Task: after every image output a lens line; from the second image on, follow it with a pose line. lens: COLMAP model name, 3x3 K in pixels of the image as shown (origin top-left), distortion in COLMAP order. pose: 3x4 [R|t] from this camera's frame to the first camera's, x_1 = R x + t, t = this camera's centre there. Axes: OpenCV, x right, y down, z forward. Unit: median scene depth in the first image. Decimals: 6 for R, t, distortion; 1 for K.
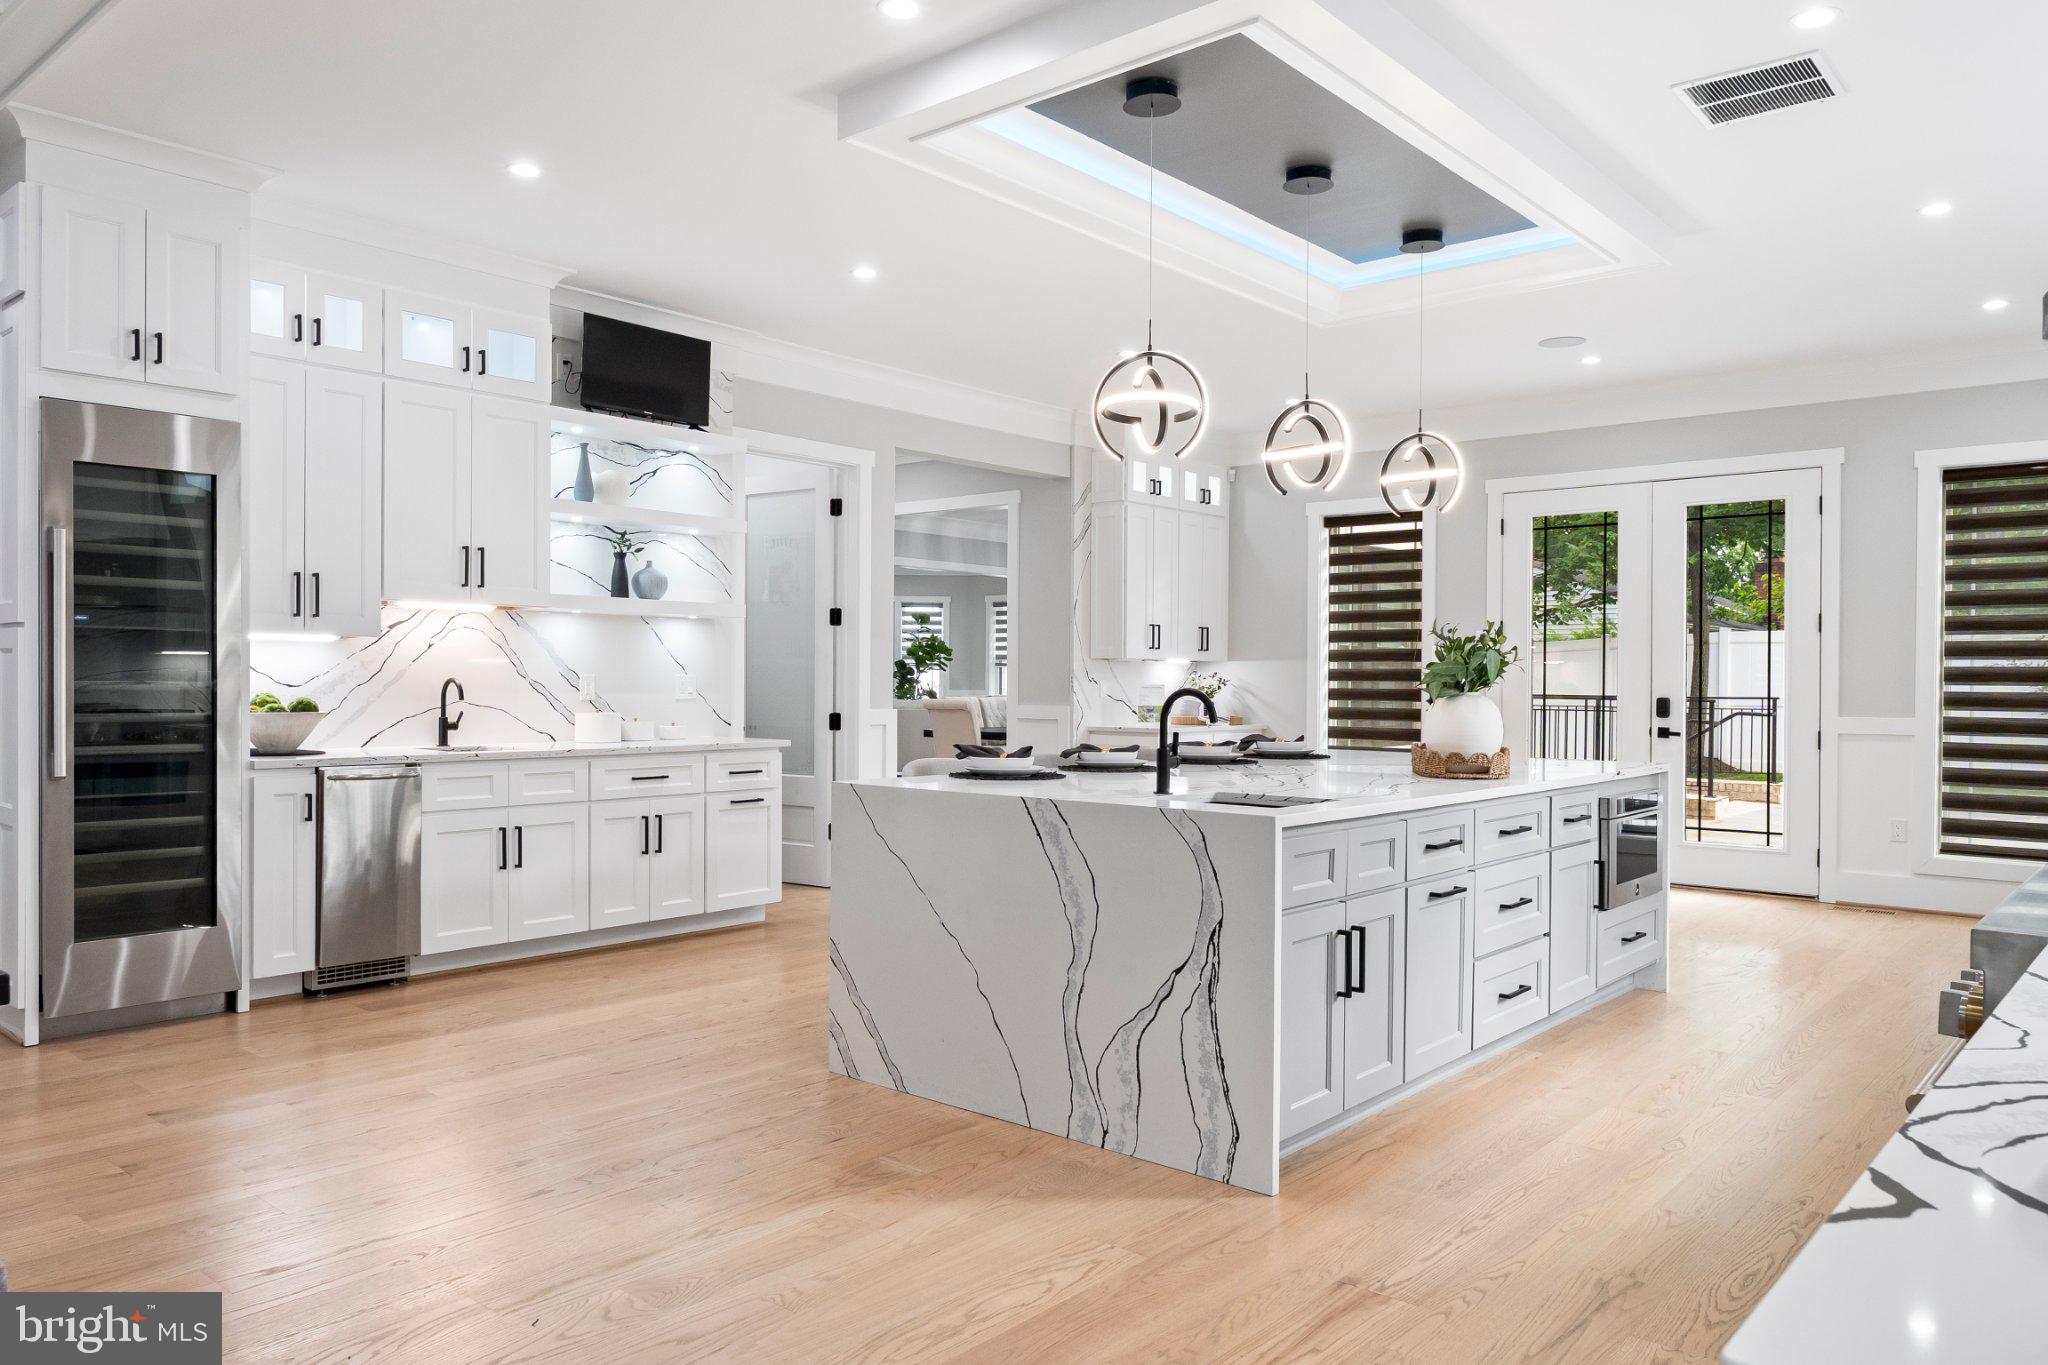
lens RADIAL K [[1425.0, 0, 1021.6], [0, 1425.0, 686.8], [0, 0, 1]] dist [-0.002125, 0.001078]
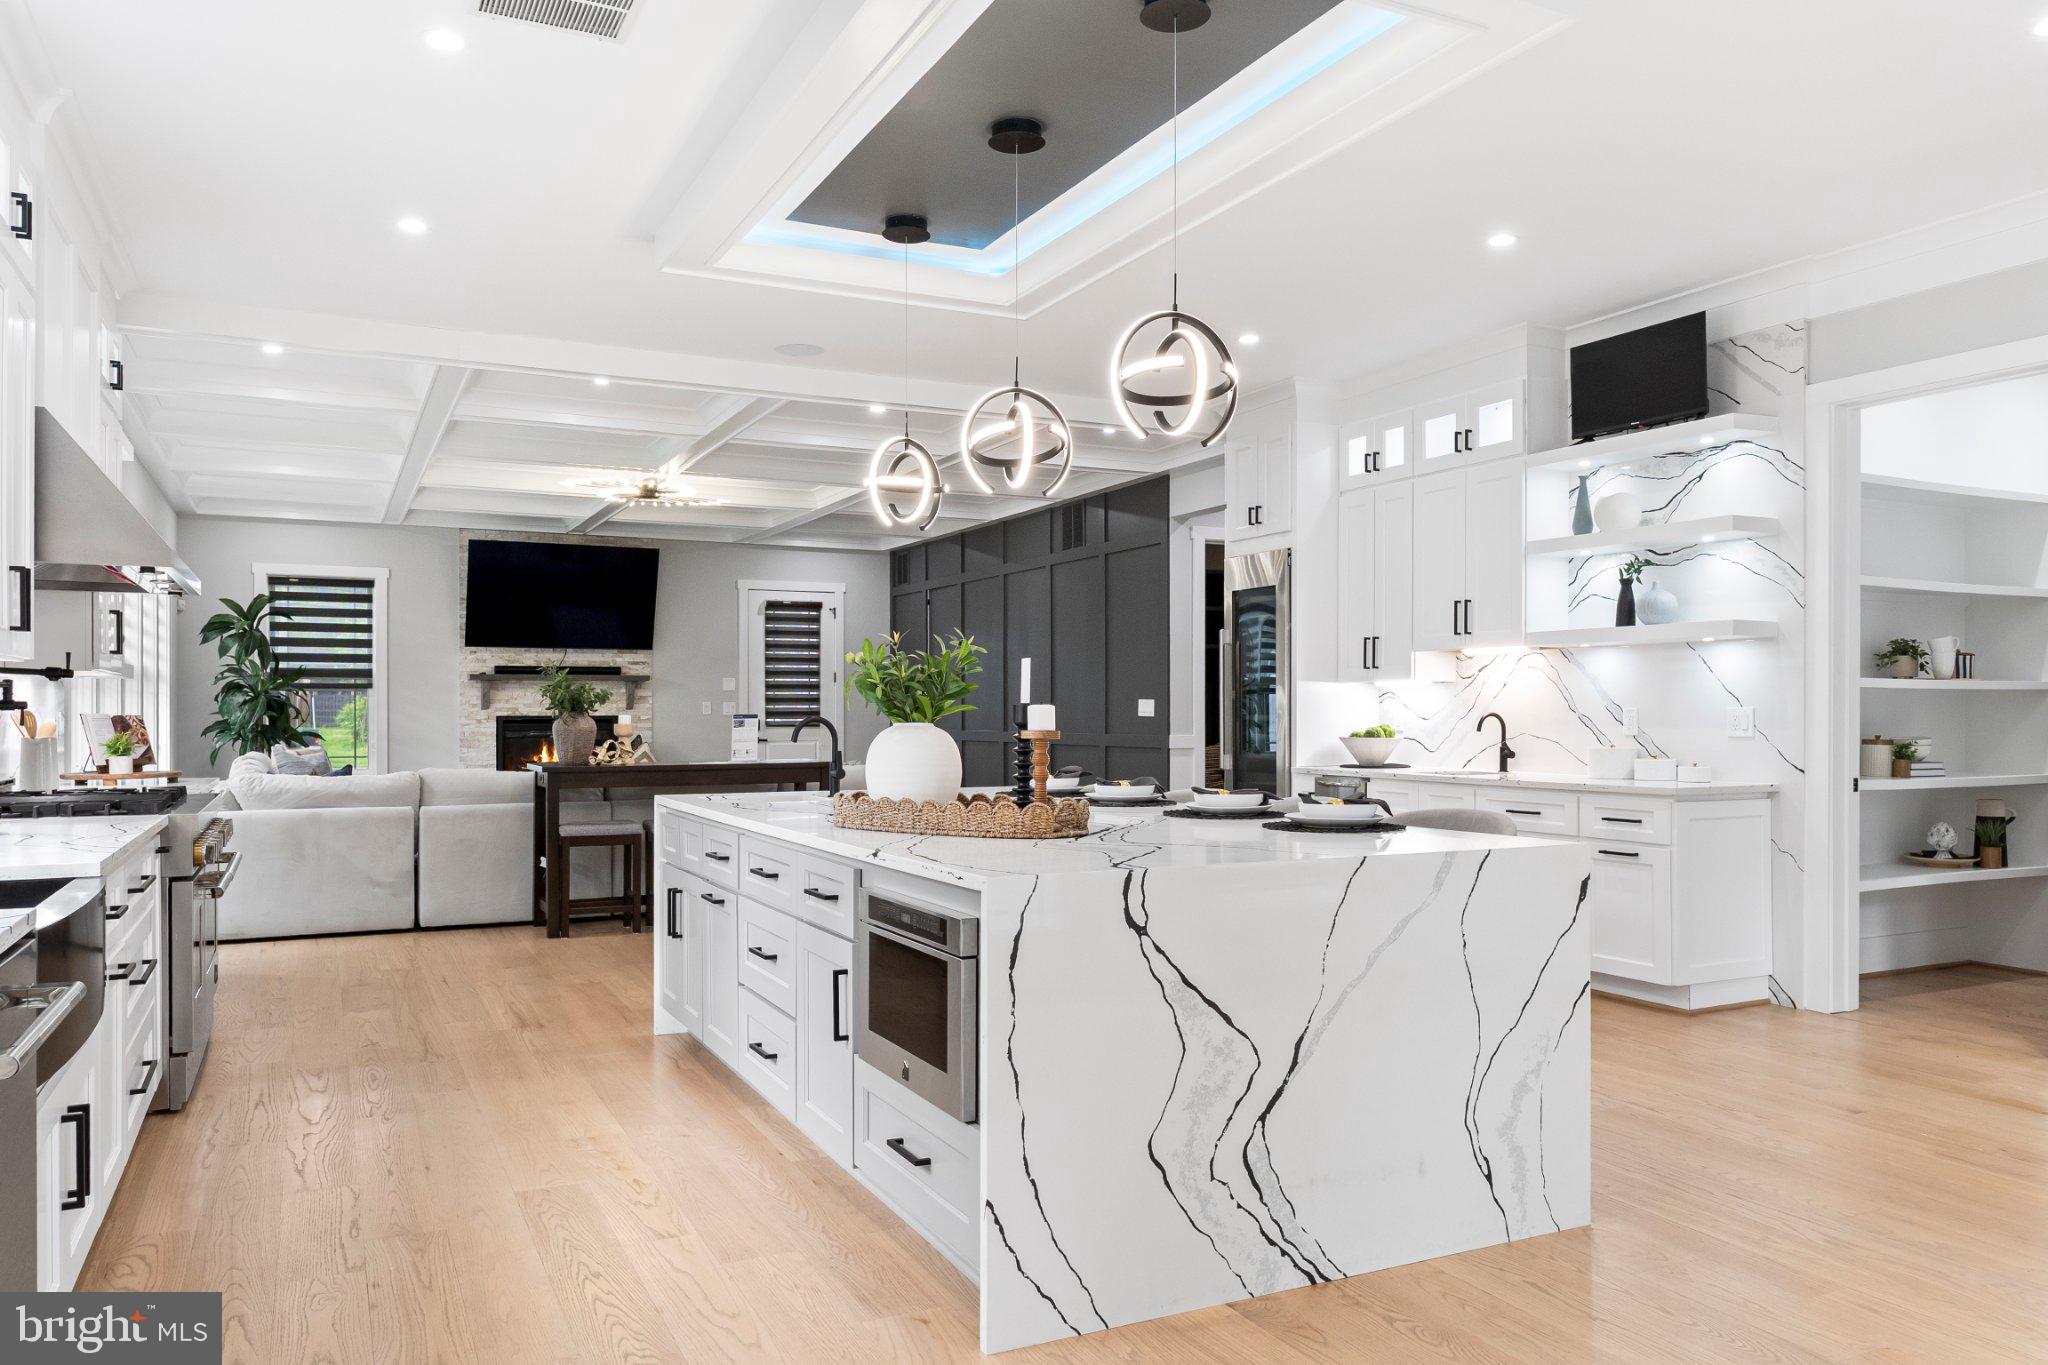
lens RADIAL K [[1422.0, 0, 1001.7], [0, 1422.0, 703.7], [0, 0, 1]] dist [-0.008948, 0.000322]
pose [[-0.387831, -0.009988, -0.921676, 0.768710], [-0.004524, 0.999950, -0.008932, -0.001194], [0.921719, 0.000706, -0.387857, 1.017270]]
